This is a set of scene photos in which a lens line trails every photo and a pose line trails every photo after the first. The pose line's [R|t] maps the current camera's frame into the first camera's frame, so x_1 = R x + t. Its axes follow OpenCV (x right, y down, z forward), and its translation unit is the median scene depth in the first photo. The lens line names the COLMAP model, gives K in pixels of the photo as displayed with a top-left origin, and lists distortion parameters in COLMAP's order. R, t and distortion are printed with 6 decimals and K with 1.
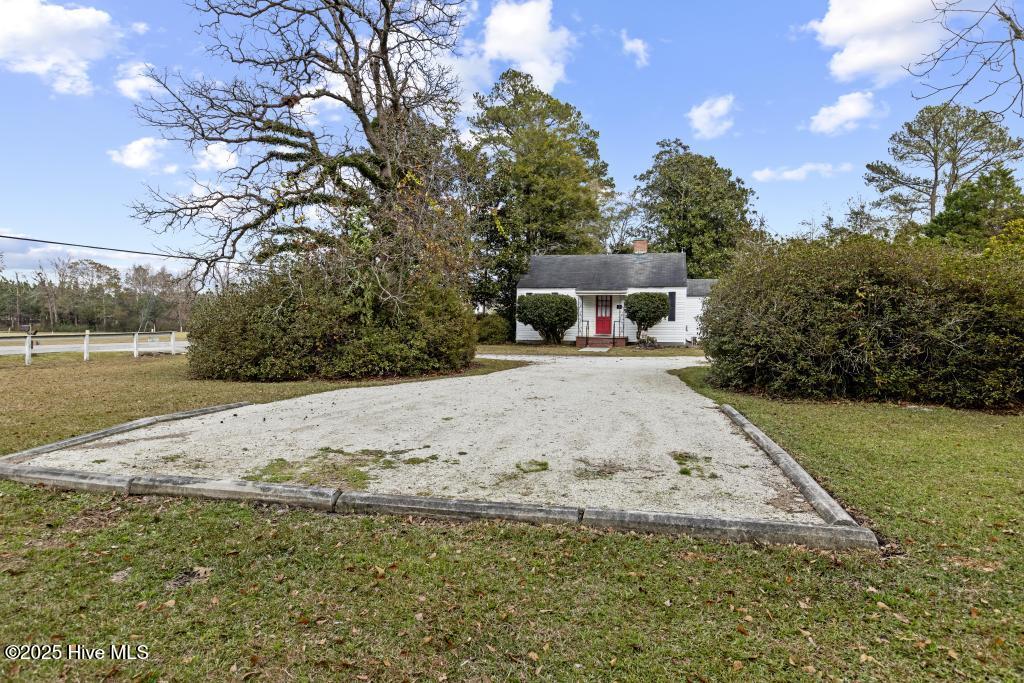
lens RADIAL K [[591.5, 0, 512.1], [0, 591.5, 343.9], [0, 0, 1]] dist [-0.000161, 0.000662]
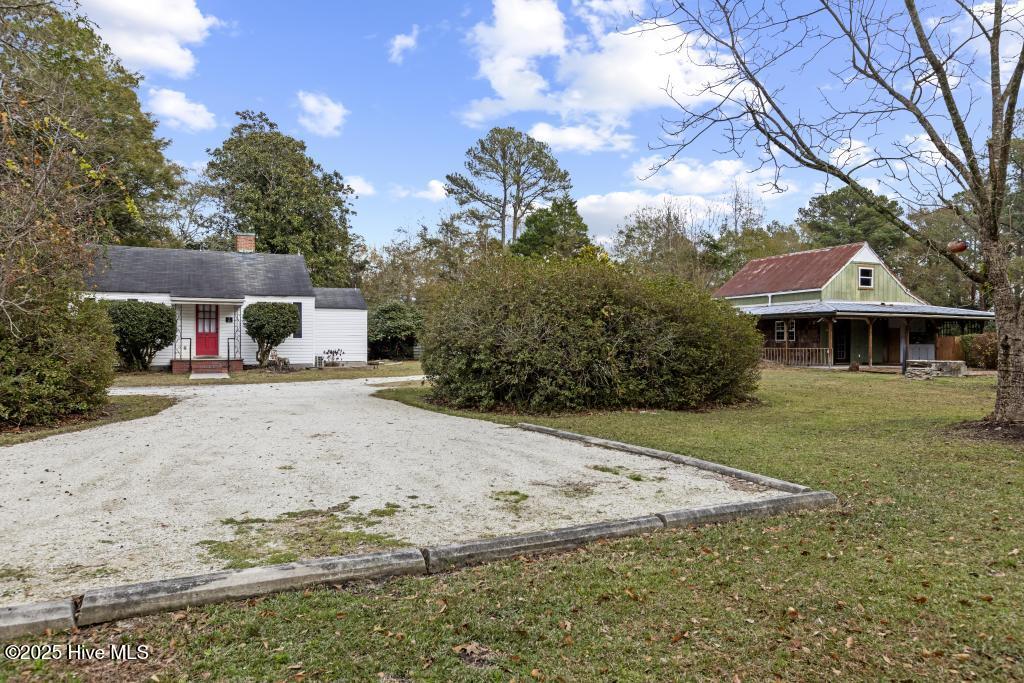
lens RADIAL K [[742.7, 0, 512.8], [0, 742.7, 338.8], [0, 0, 1]] dist [0.001400, 0.004513]
pose [[0.762421, -0.006176, 0.647052, -0.160035], [0.029728, 0.999233, -0.025490, -0.002158], [-0.646398, 0.038669, 0.762020, 0.022696]]
